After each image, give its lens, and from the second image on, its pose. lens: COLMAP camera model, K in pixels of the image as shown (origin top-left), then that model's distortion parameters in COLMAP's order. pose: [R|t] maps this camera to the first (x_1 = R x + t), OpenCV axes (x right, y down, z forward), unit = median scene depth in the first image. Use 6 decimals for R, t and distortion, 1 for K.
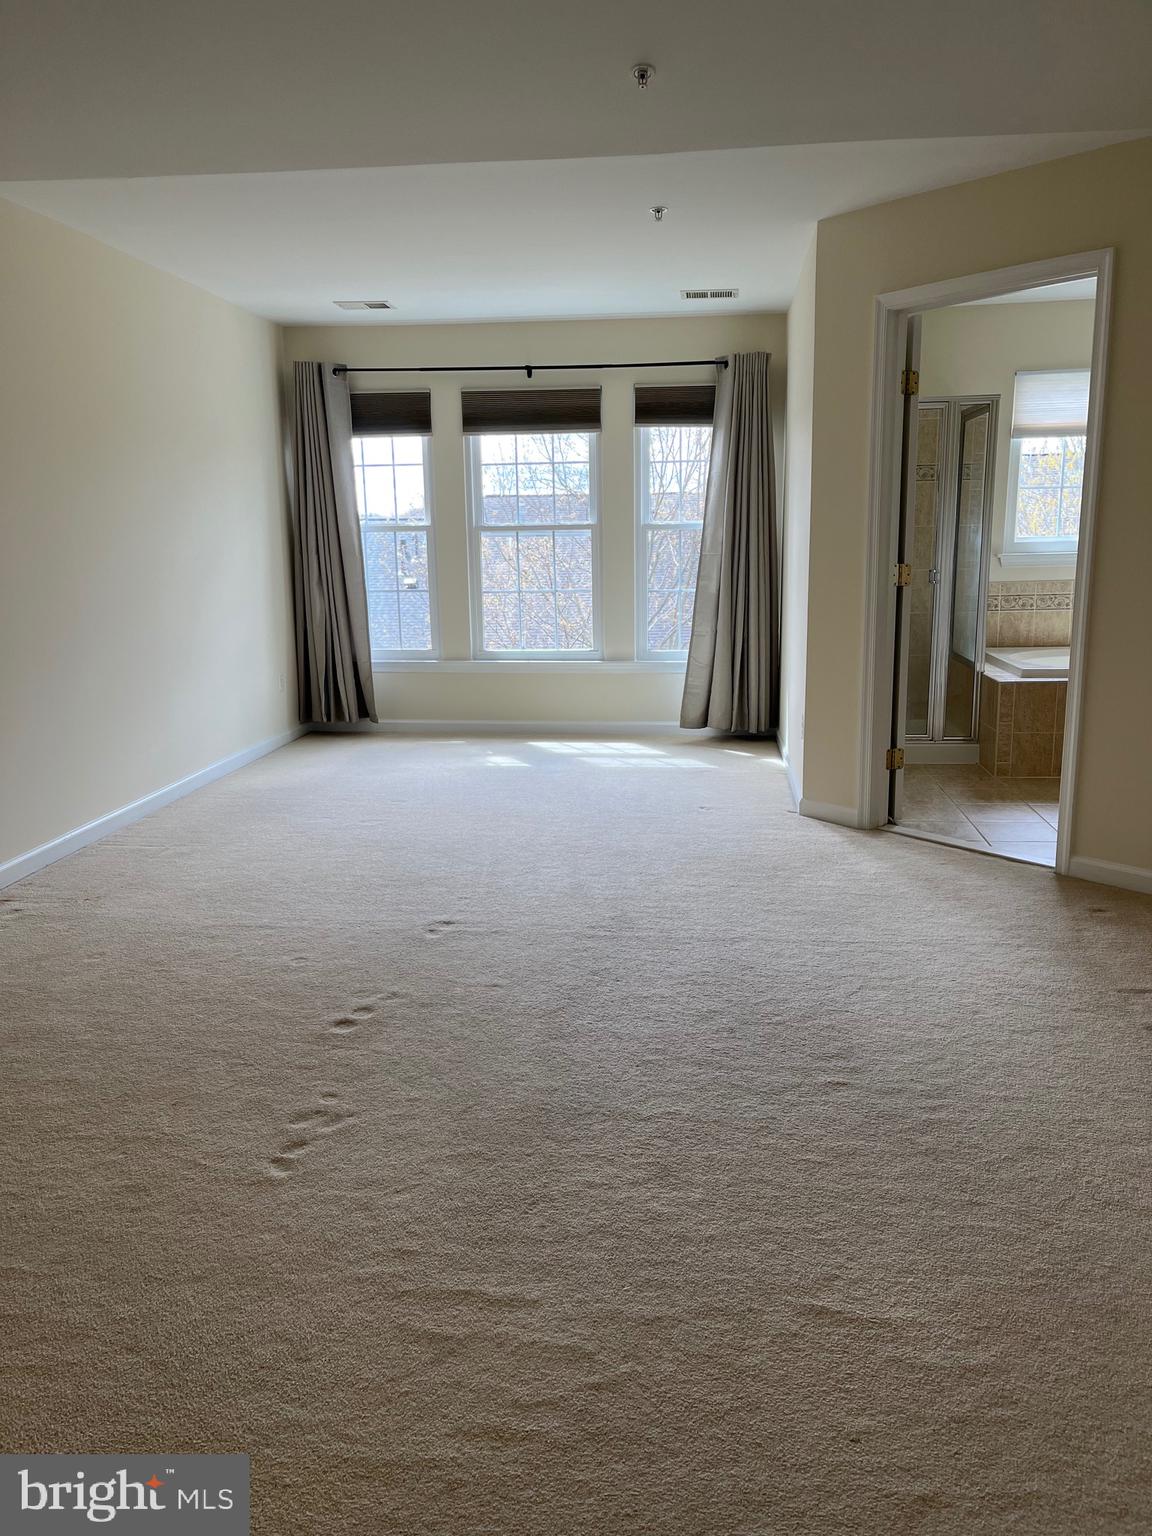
lens RADIAL K [[1168.9, 0, 576.5], [0, 1168.9, 768.3], [0, 0, 1]] dist [0.036370, -0.024021]
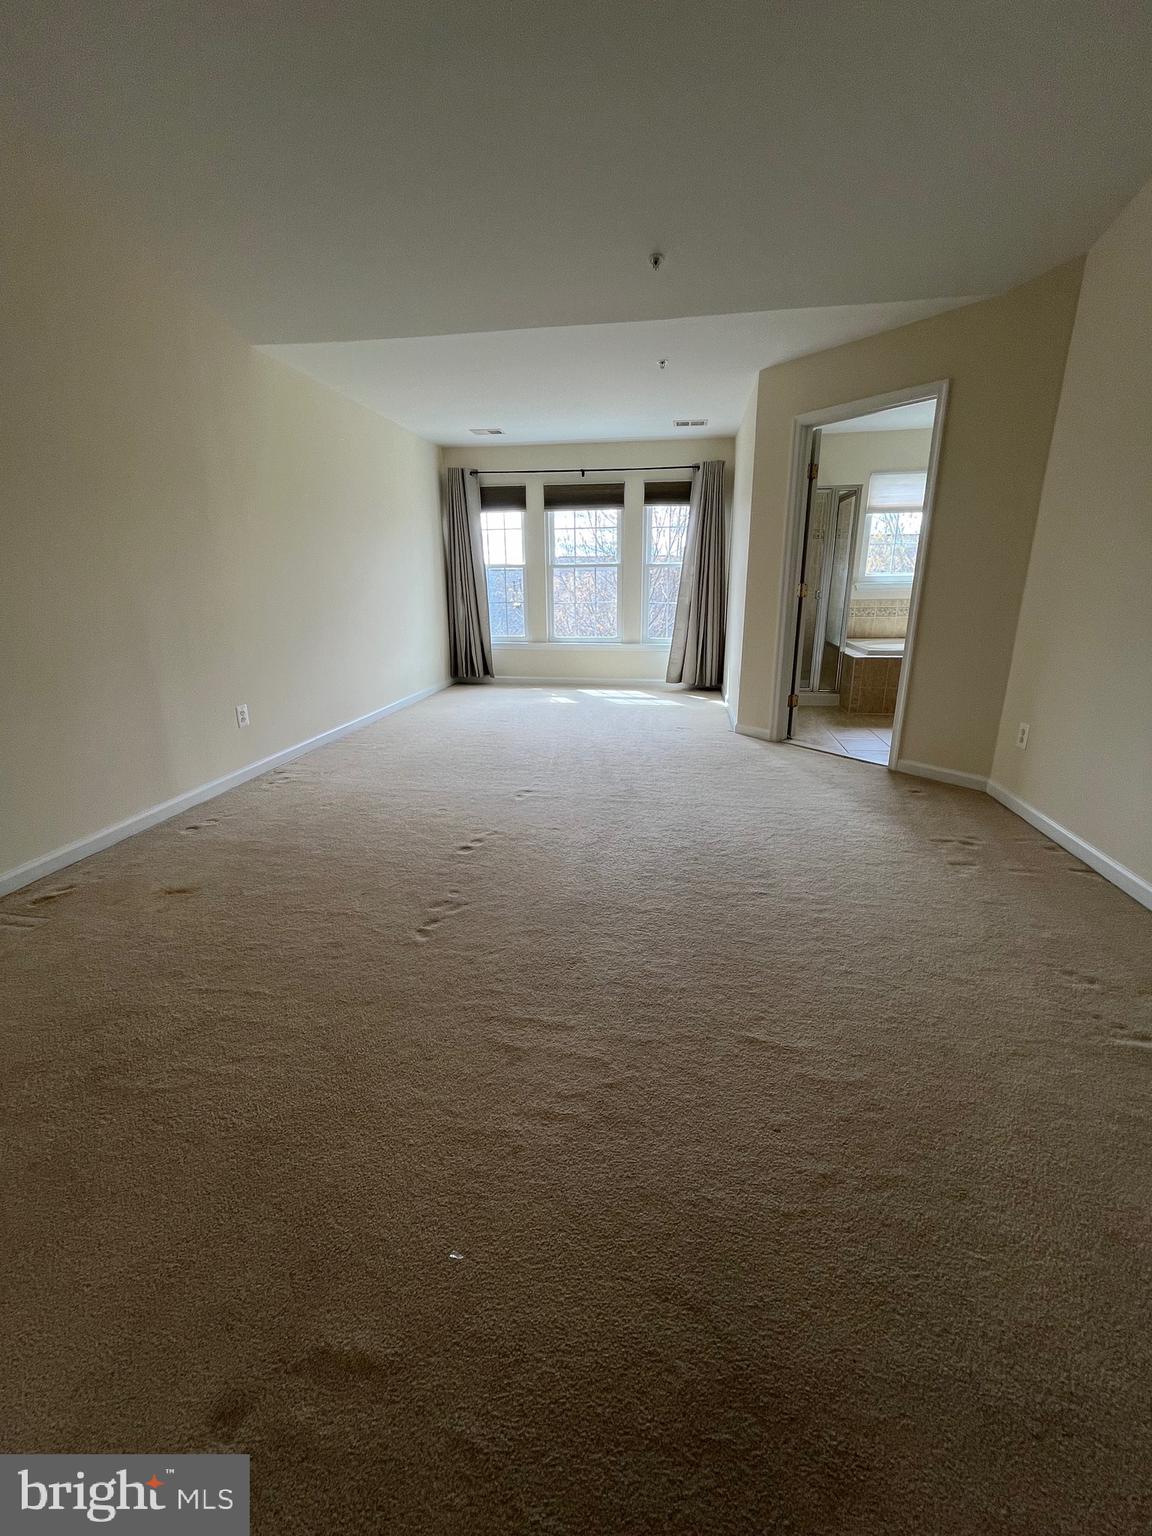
lens RADIAL K [[620.0, 0, 578.8], [0, 620.0, 760.5], [0, 0, 1]] dist [-0.006517, 0.000853]
pose [[0.998873, 0.019786, -0.043142, 0.001462], [-0.016191, 0.996488, 0.082157, 0.012599], [0.044616, -0.081366, 0.995685, 0.110578]]
